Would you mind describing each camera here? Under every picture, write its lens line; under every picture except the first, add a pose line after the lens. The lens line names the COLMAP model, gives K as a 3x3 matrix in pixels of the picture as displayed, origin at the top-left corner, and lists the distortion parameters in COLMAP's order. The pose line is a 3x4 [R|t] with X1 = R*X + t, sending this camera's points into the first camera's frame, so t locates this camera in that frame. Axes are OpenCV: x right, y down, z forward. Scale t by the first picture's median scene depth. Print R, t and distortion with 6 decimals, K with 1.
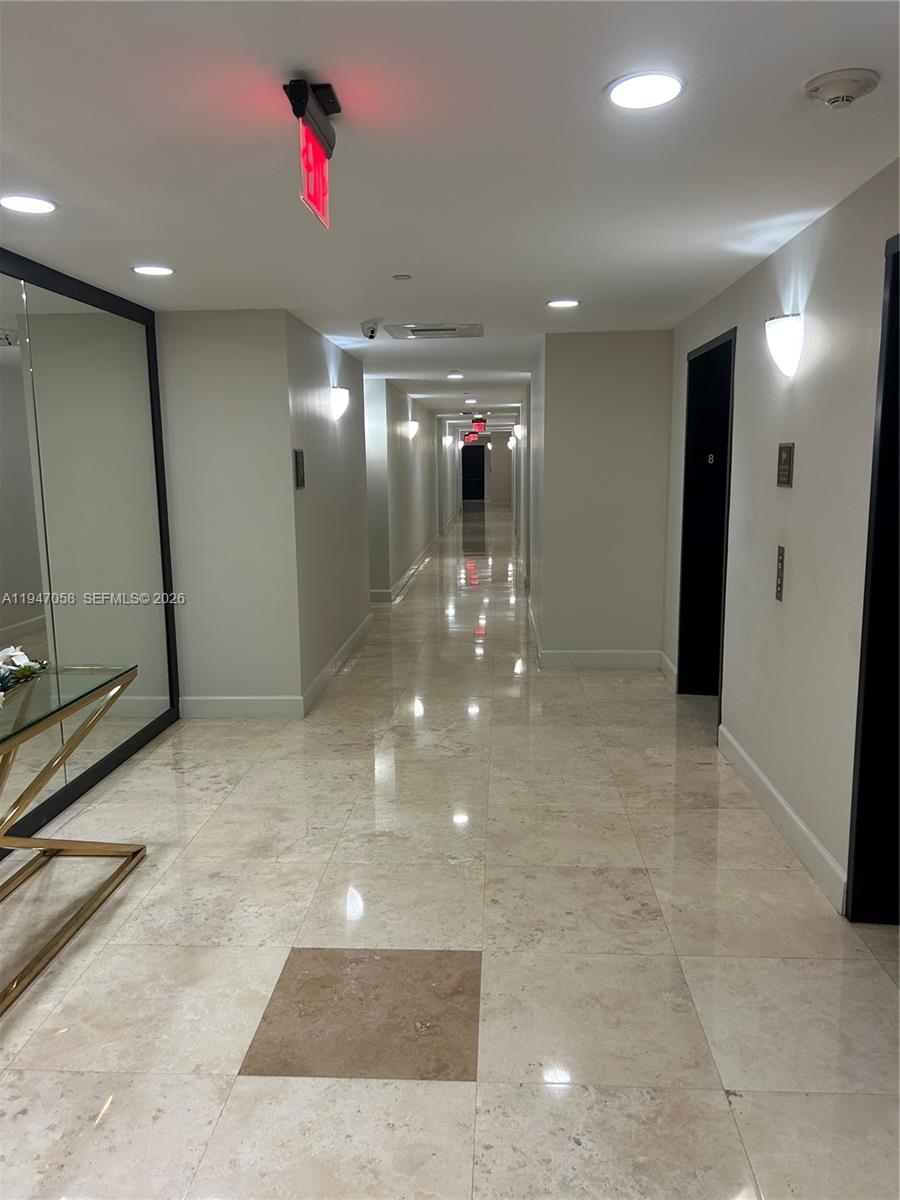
lens RADIAL K [[912.2, 0, 451.2], [0, 912.2, 596.8], [0, 0, 1]] dist [0.036819, -0.031952]
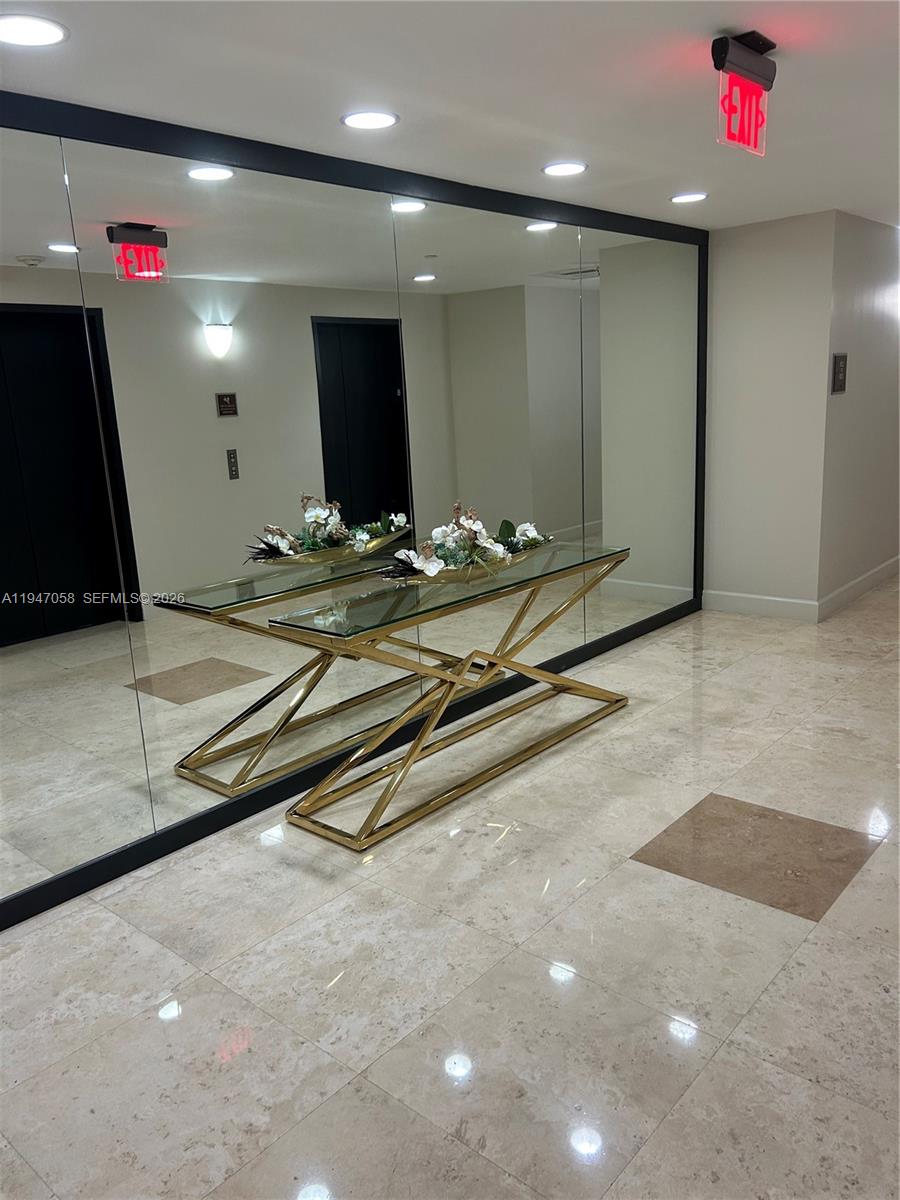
lens RADIAL K [[912.2, 0, 451.2], [0, 912.2, 596.8], [0, 0, 1]] dist [0.036819, -0.031952]
pose [[0.793817, 0.111296, -0.597886, 0.209027], [-0.054500, 0.992175, 0.112332, 0.016617], [0.605709, -0.056586, 0.793671, -0.107415]]
